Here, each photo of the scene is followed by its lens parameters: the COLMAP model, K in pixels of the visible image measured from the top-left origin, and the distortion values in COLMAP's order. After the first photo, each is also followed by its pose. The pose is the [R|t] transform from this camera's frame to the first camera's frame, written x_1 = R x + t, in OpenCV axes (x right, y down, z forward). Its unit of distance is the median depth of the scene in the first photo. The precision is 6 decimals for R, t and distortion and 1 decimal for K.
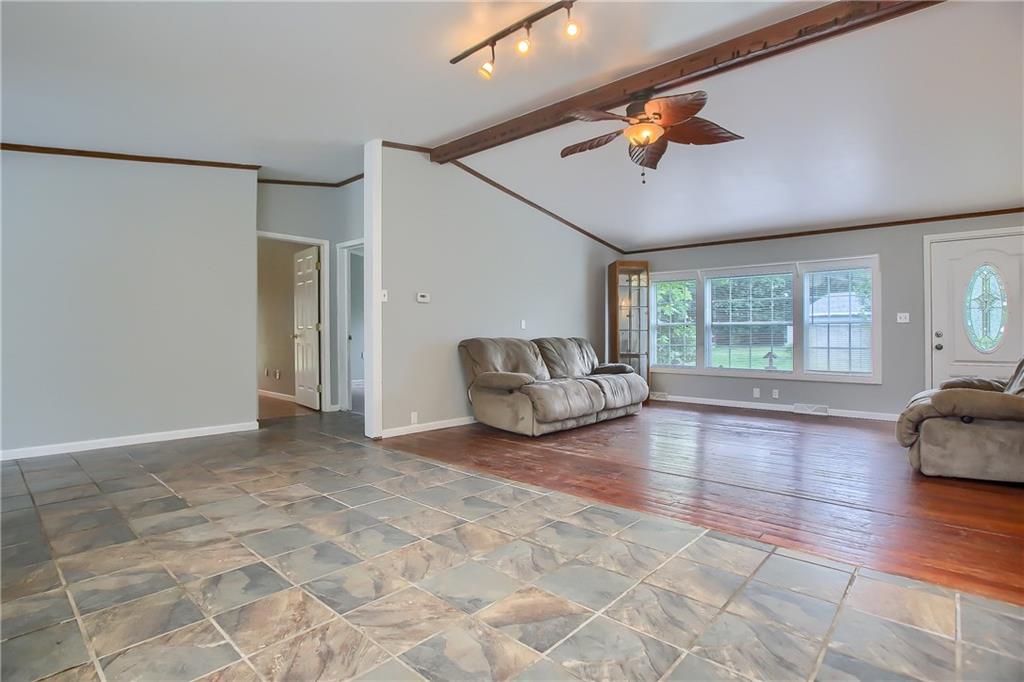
lens RADIAL K [[509.3, 0, 512.0], [0, 509.3, 341.0], [0, 0, 1]] dist [-0.031098, -0.000034]
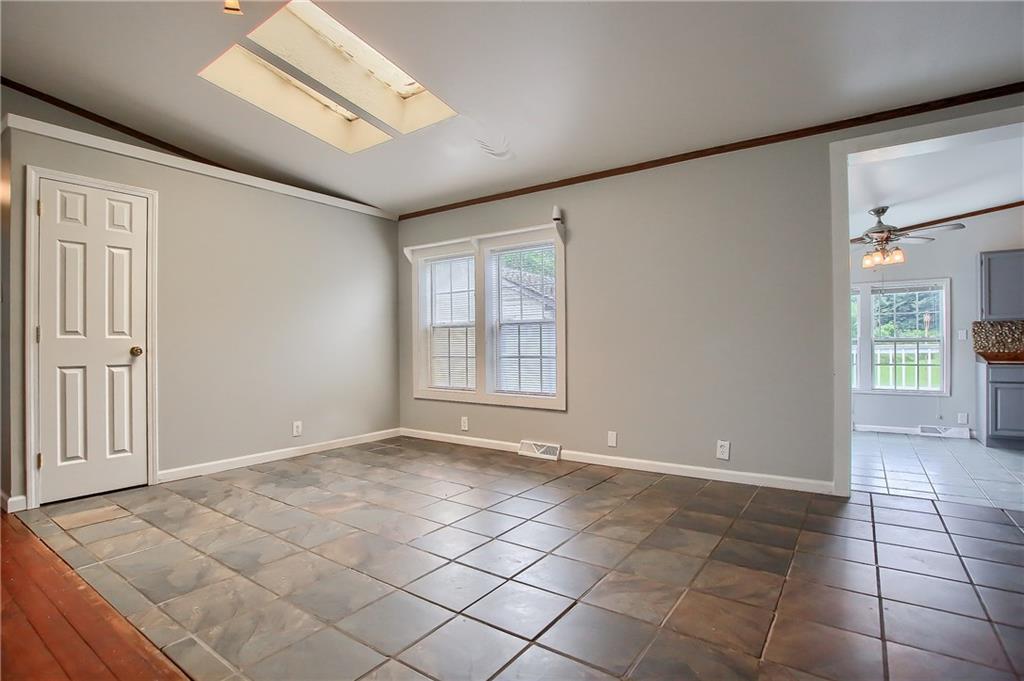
lens RADIAL K [[509.3, 0, 512.0], [0, 509.3, 340.5], [0, 0, 1]] dist [-0.031098, -0.000034]
pose [[-0.995082, 0.006490, -0.098839, -0.288577], [0.006066, 0.999971, 0.004595, -0.021815], [0.098866, 0.003973, -0.995093, 1.998124]]
